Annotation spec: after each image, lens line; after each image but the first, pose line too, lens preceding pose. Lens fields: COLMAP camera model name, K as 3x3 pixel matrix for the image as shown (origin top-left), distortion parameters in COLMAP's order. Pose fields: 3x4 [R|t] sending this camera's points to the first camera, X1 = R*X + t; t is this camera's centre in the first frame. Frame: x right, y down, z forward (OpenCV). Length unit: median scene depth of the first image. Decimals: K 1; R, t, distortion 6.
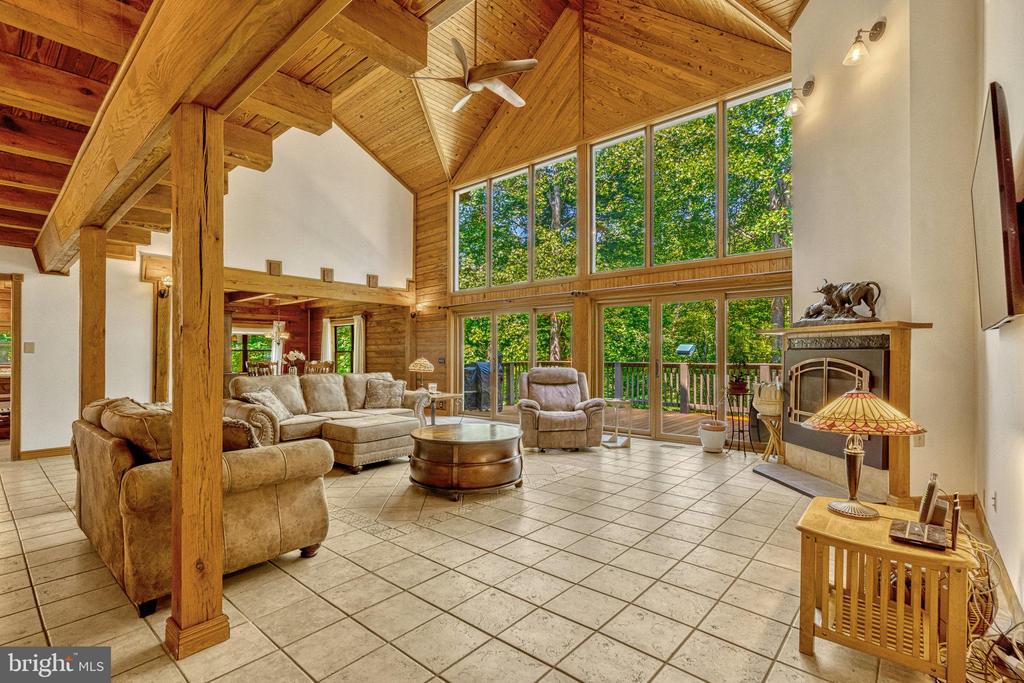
lens RADIAL K [[470.0, 0, 508.8], [0, 470.0, 346.0], [0, 0, 1]] dist [0.003346, 0.000155]
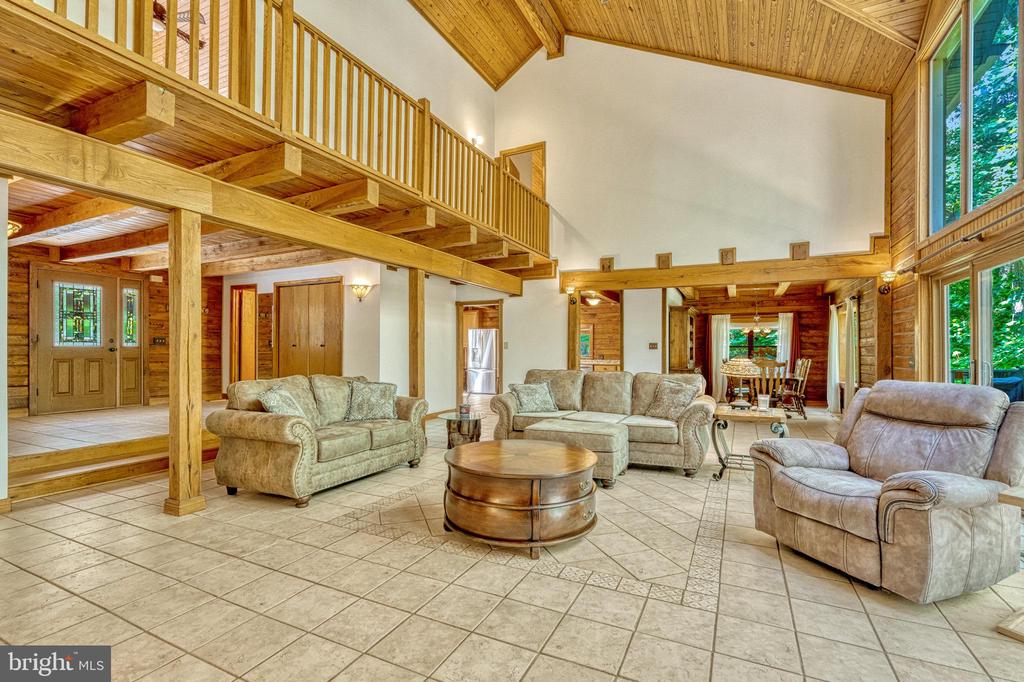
lens RADIAL K [[470.0, 0, 508.8], [0, 470.0, 345.5], [0, 0, 1]] dist [0.003346, 0.000155]
pose [[0.265245, -0.006243, -0.964161, 0.372451], [0.010972, 0.999934, -0.003456, 0.007466], [0.964119, -0.009662, 0.265296, 0.472227]]
